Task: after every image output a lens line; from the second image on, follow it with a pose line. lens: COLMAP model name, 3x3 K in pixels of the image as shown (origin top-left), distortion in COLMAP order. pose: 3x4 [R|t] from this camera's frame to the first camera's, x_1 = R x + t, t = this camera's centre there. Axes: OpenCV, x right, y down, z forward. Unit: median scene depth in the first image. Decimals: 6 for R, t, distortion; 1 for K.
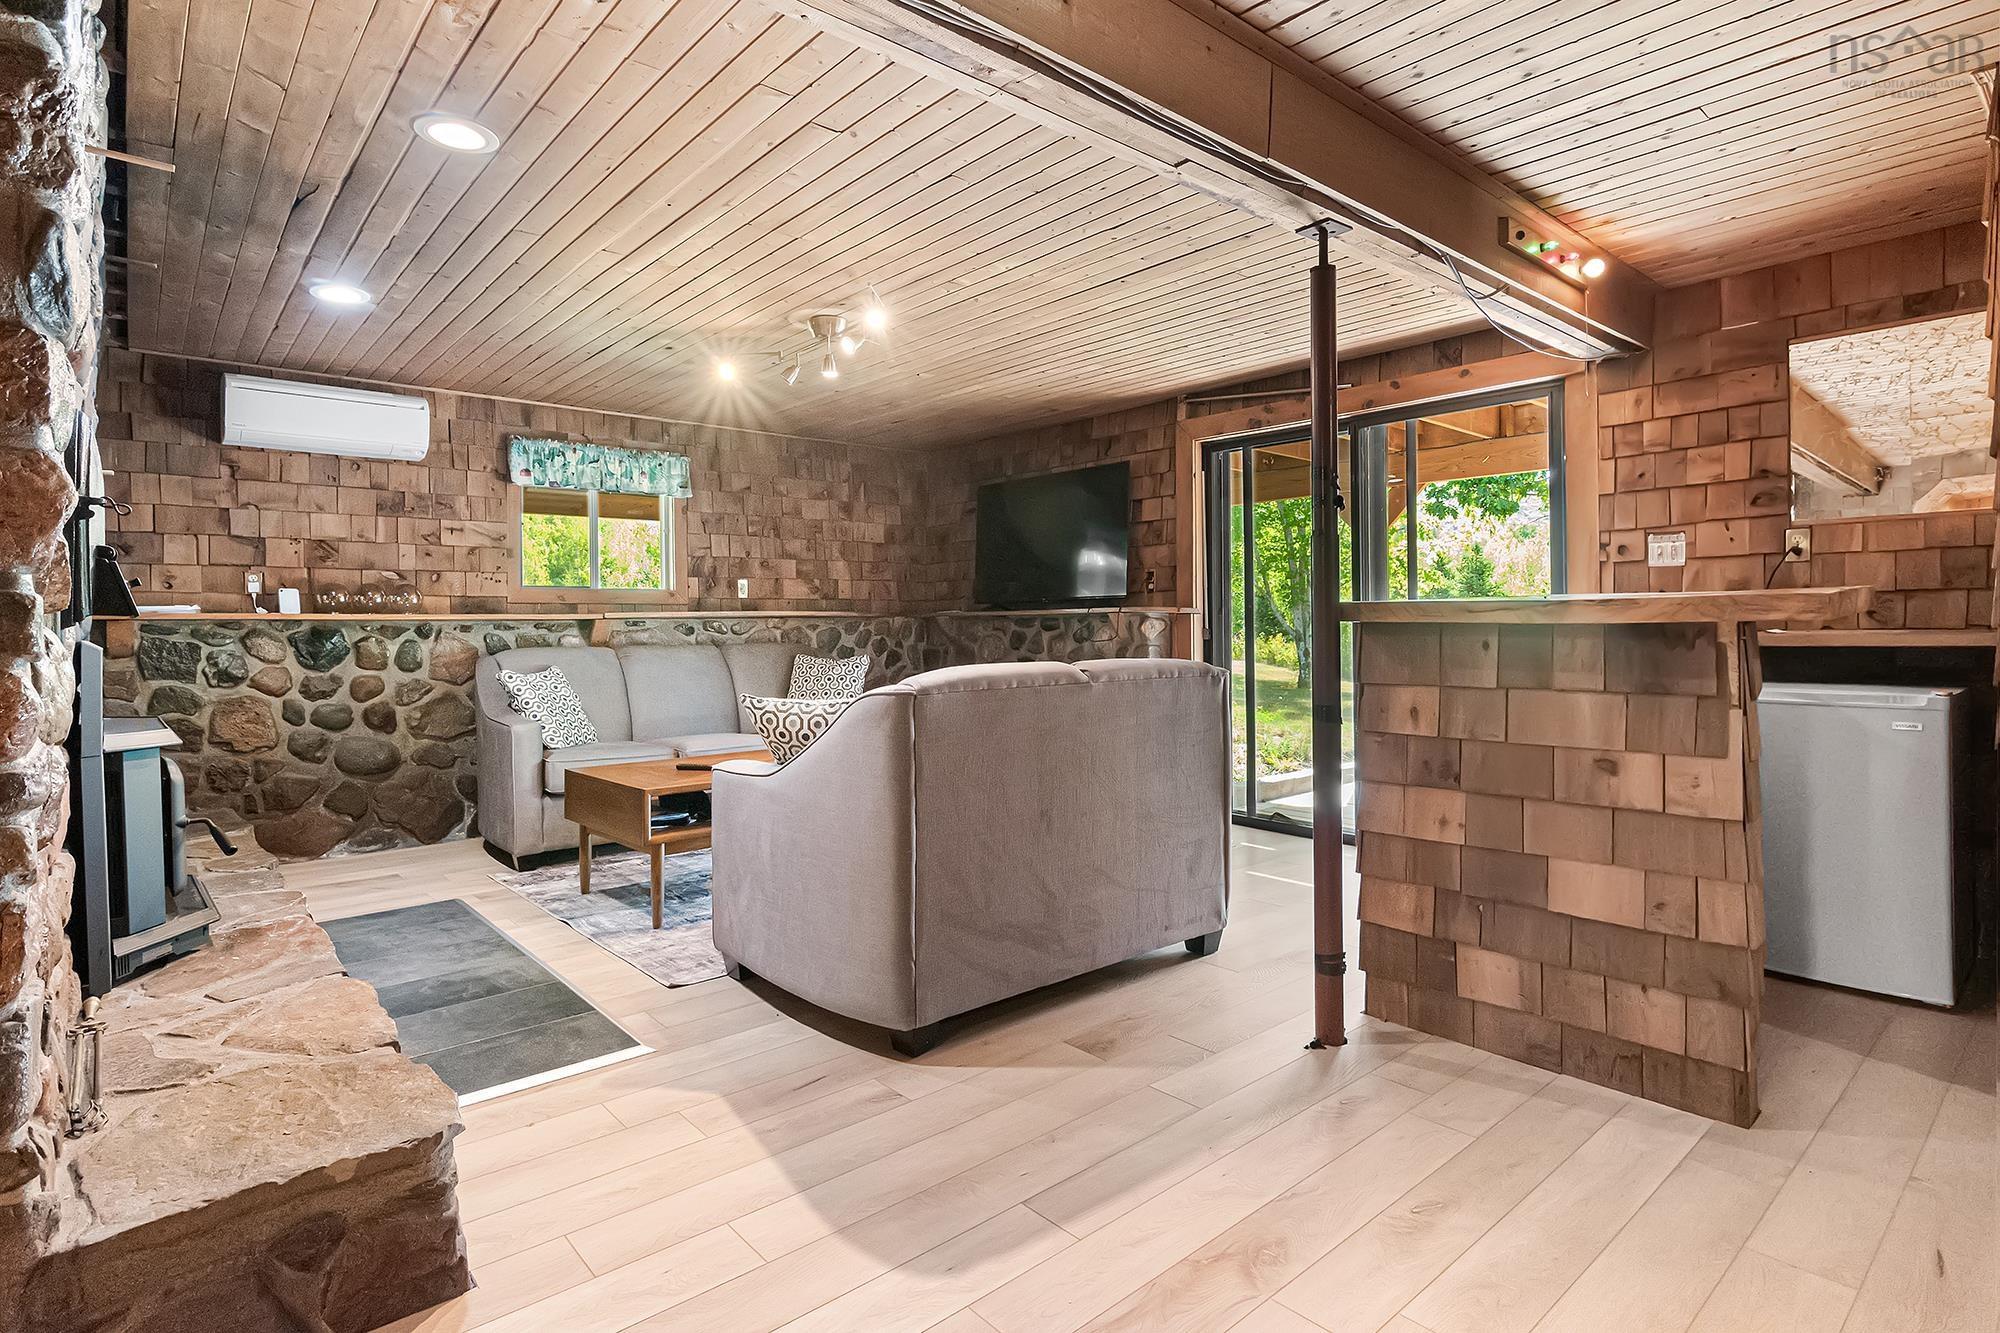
lens RADIAL K [[1021.3, 0, 1026.6], [0, 1021.3, 616.9], [0, 0, 1]] dist [-0.001291, -0.000328]
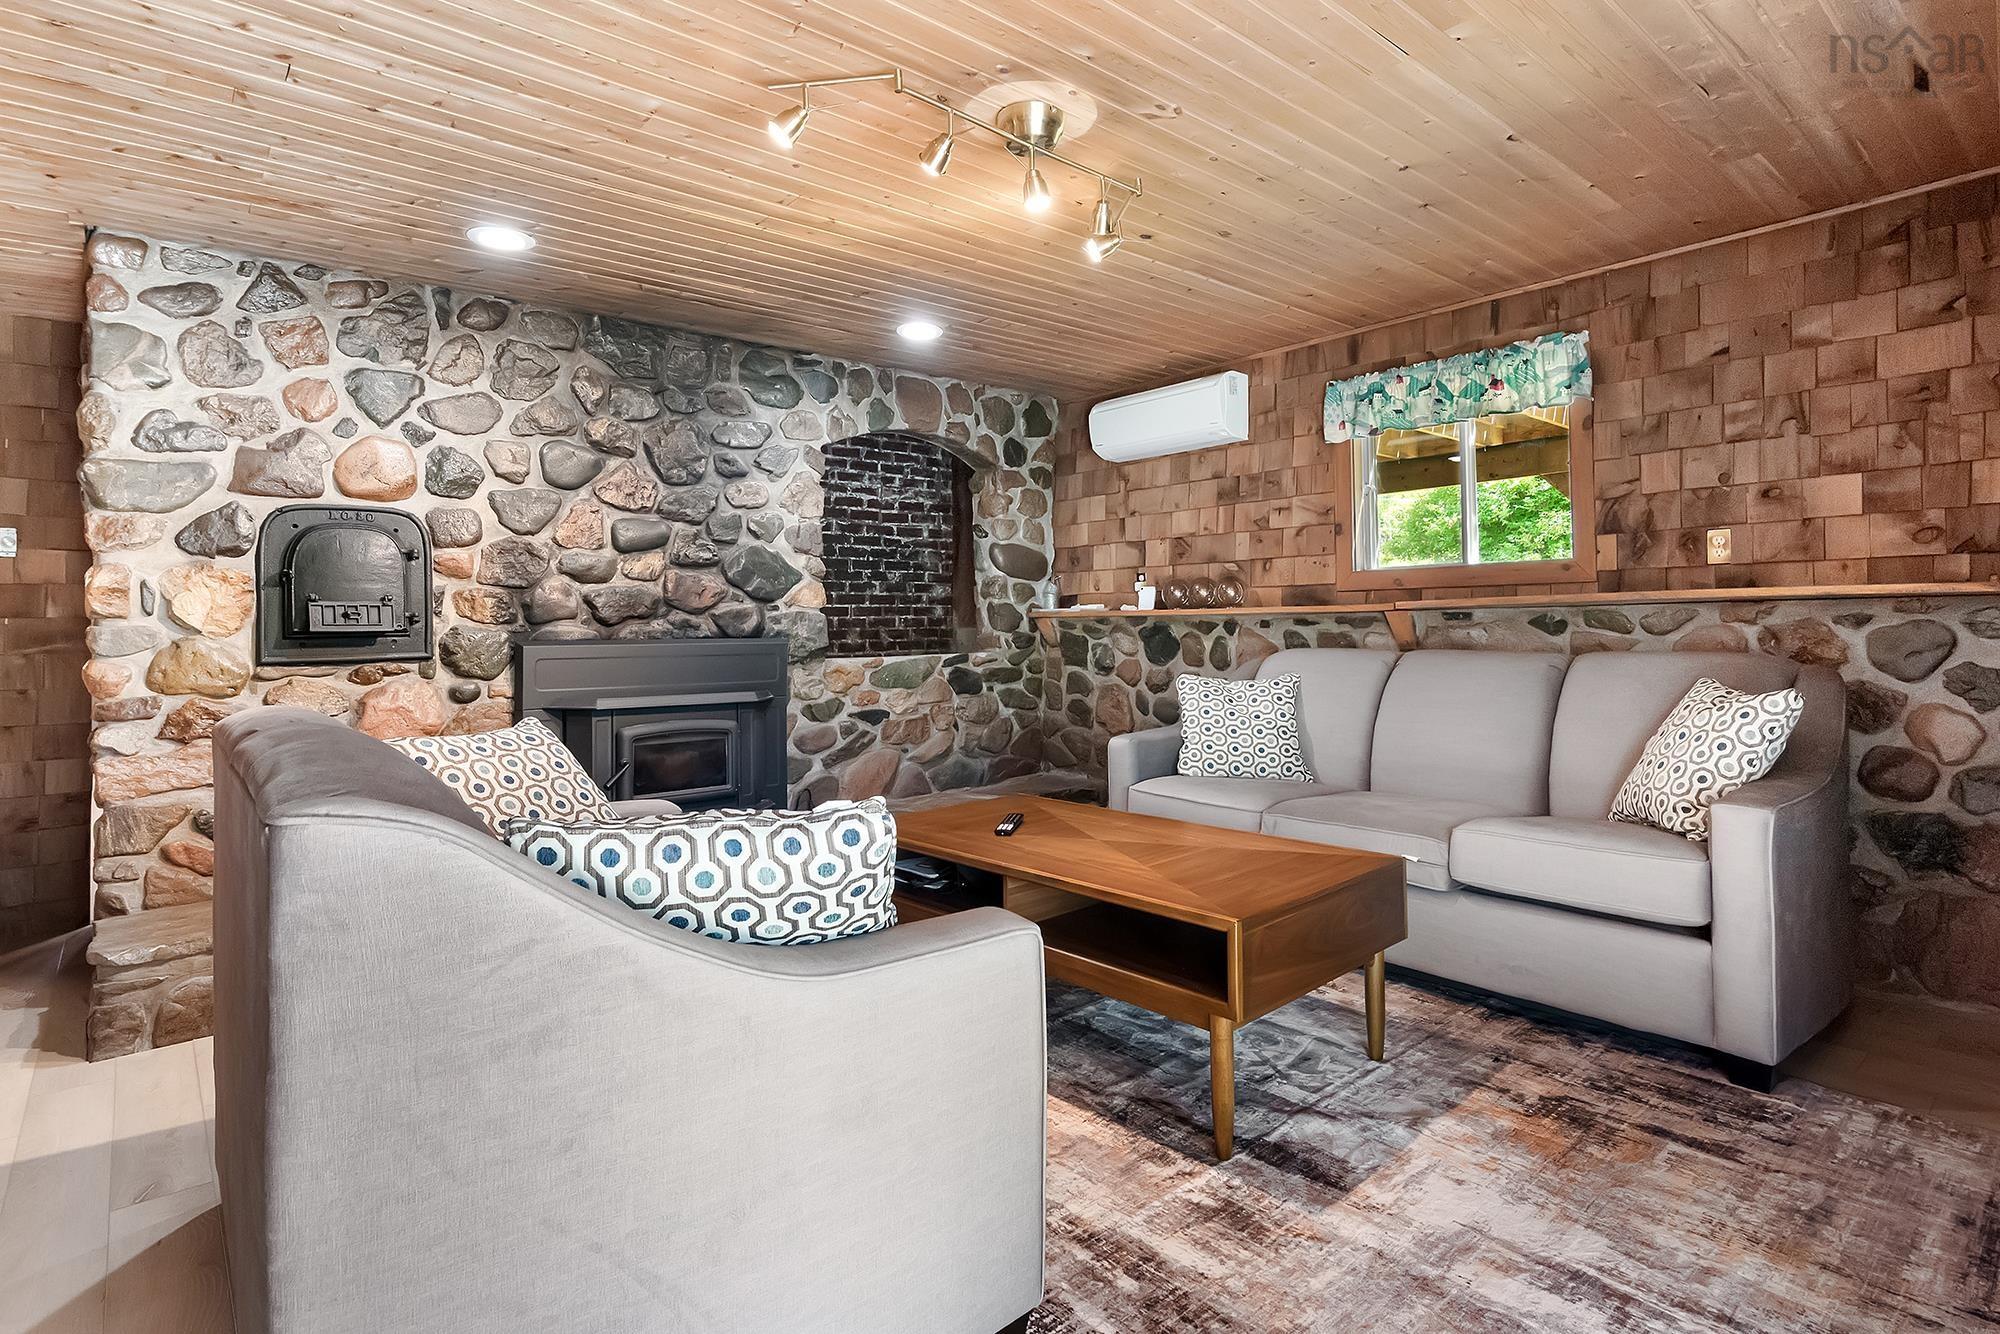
lens RADIAL K [[1021.3, 0, 1026.6], [0, 1021.3, 617.4], [0, 0, 1]] dist [-0.001291, -0.000328]
pose [[-0.028532, 0.003276, -0.999588, 0.343153], [0.022902, 0.999734, 0.002623, -0.000902], [0.999330, -0.022818, -0.028600, 0.881091]]
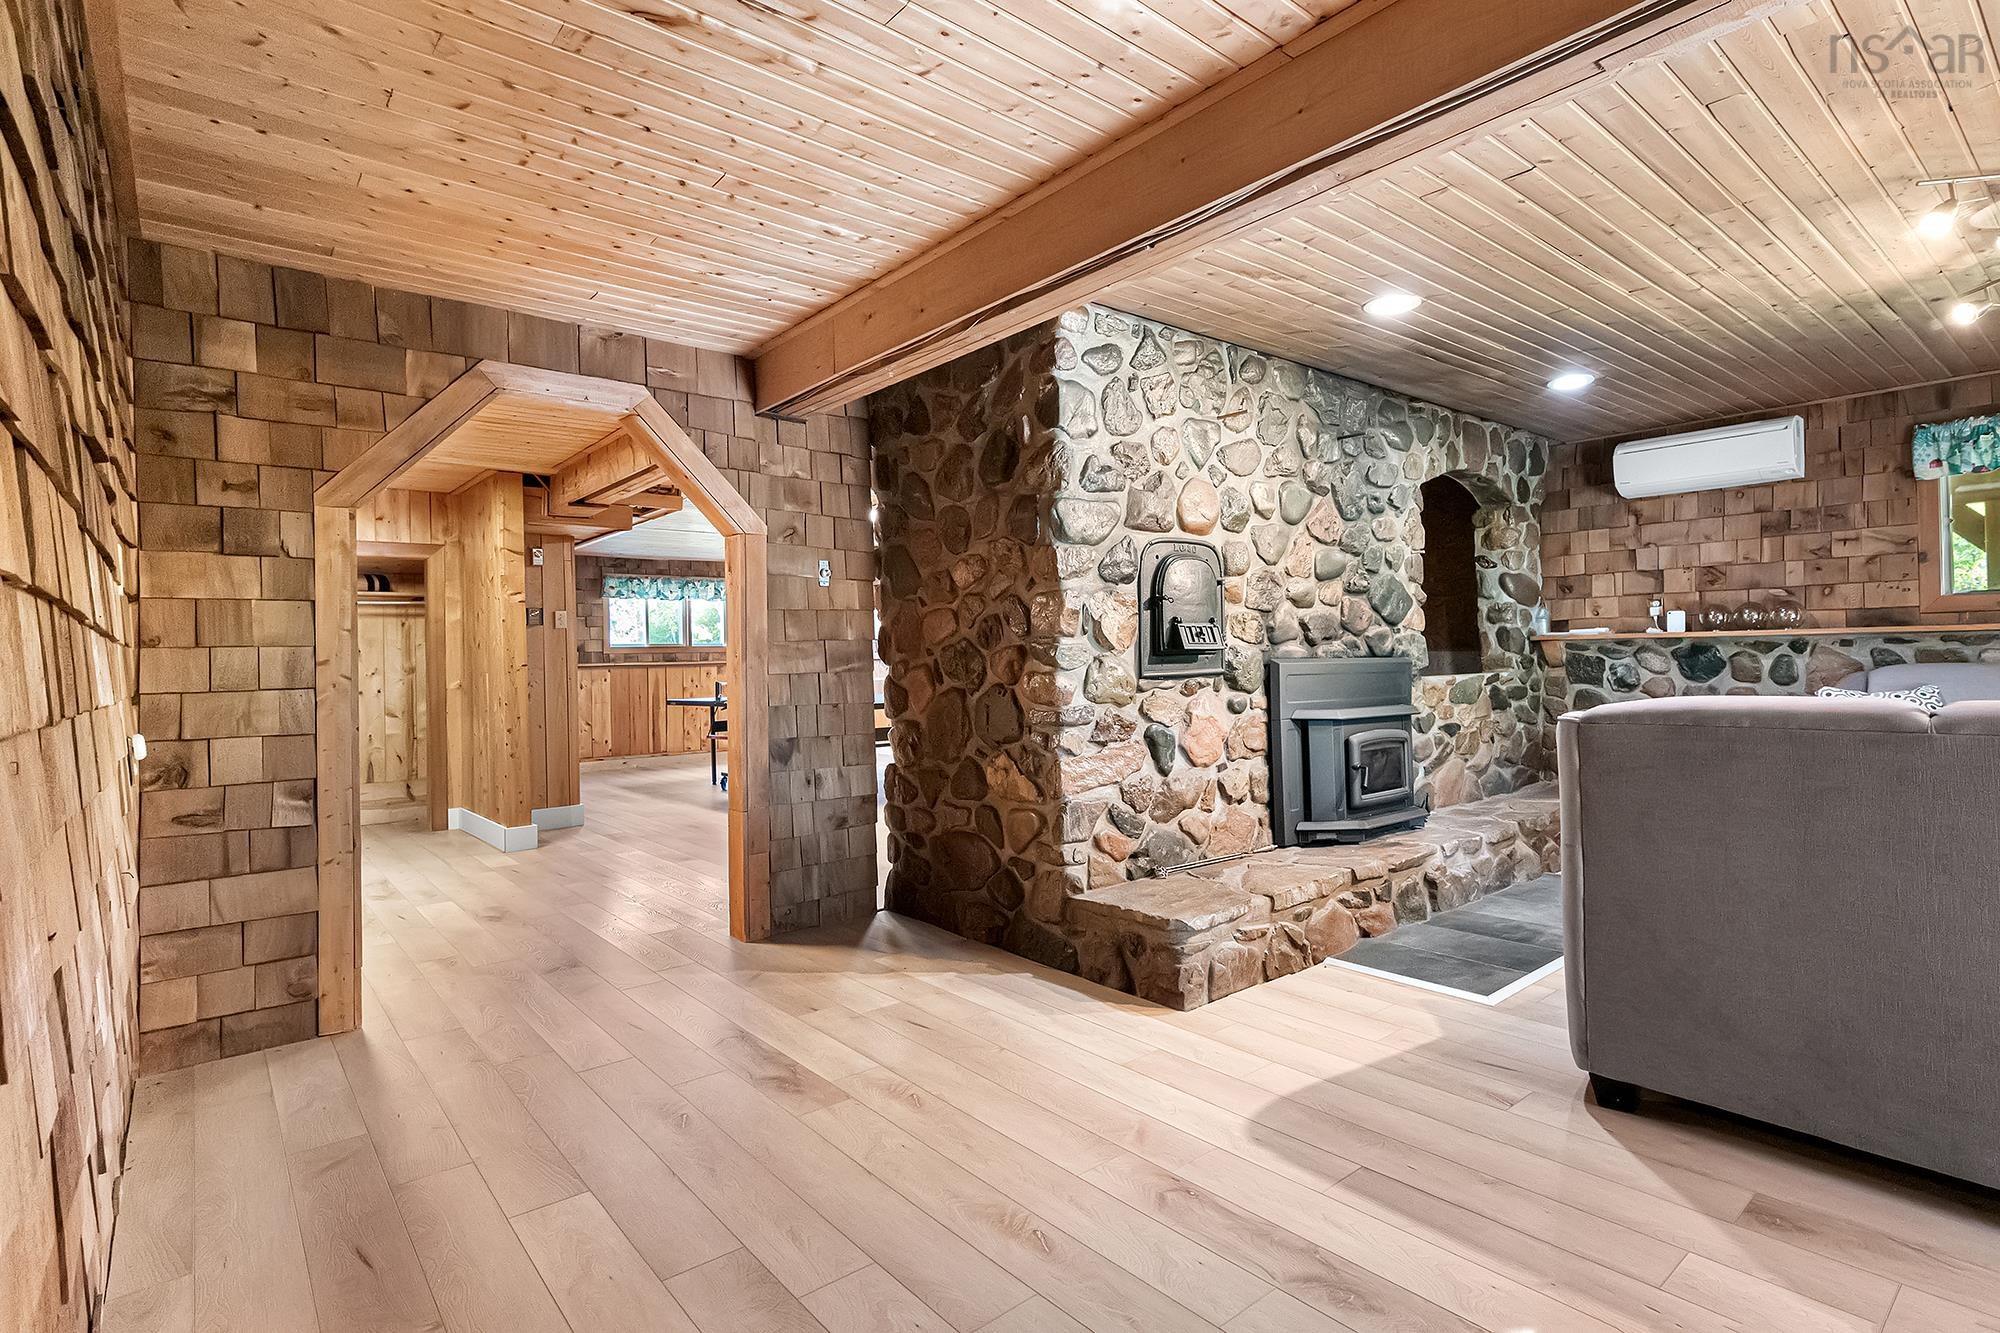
lens RADIAL K [[993.2, 0, 1014.3], [0, 993.2, 655.3], [0, 0, 1]] dist [-0.000796, 0.000074]
pose [[-0.034206, 0.005832, -0.999398, 0.440140], [0.027300, 0.999615, 0.004899, -0.002966], [0.999042, -0.027116, -0.034352, 0.266569]]
